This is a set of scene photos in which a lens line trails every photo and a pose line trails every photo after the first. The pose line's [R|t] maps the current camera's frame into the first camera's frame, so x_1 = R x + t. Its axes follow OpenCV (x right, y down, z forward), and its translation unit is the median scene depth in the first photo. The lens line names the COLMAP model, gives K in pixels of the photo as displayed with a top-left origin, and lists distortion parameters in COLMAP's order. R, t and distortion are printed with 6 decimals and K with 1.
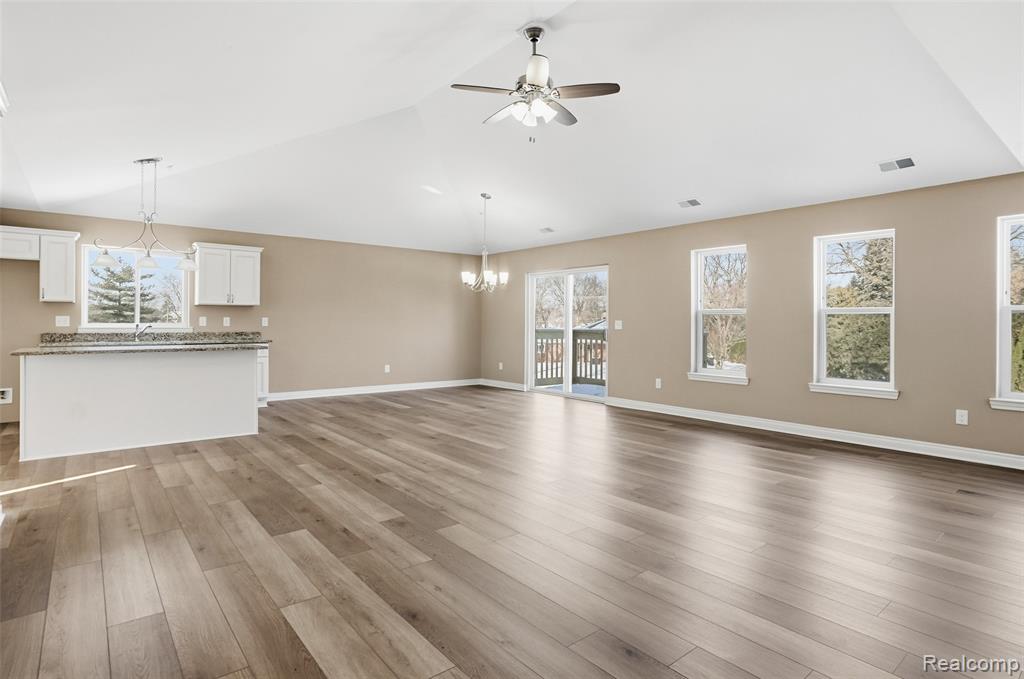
lens RADIAL K [[531.7, 0, 502.5], [0, 531.7, 331.4], [0, 0, 1]] dist [-0.052046, 0.022212]
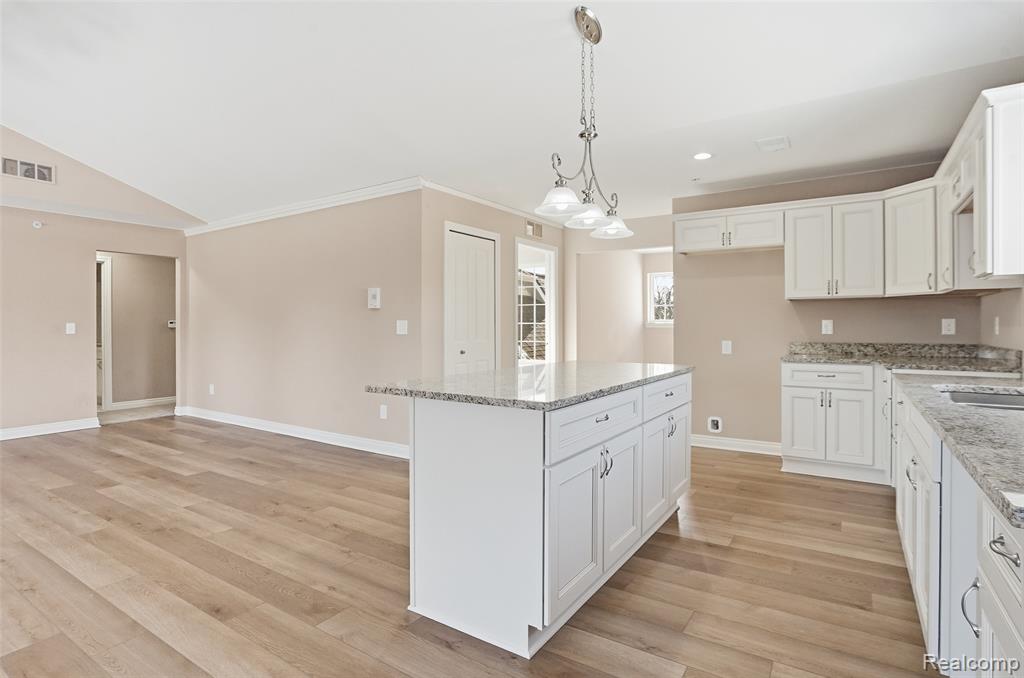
lens RADIAL K [[531.7, 0, 511.4], [0, 531.7, 321.9], [0, 0, 1]] dist [-0.052046, 0.022212]
pose [[-0.950227, -0.007310, -0.311471, -0.372943], [-0.008668, 0.999958, 0.002975, -0.020936], [0.311436, 0.005527, -0.950251, 1.261902]]
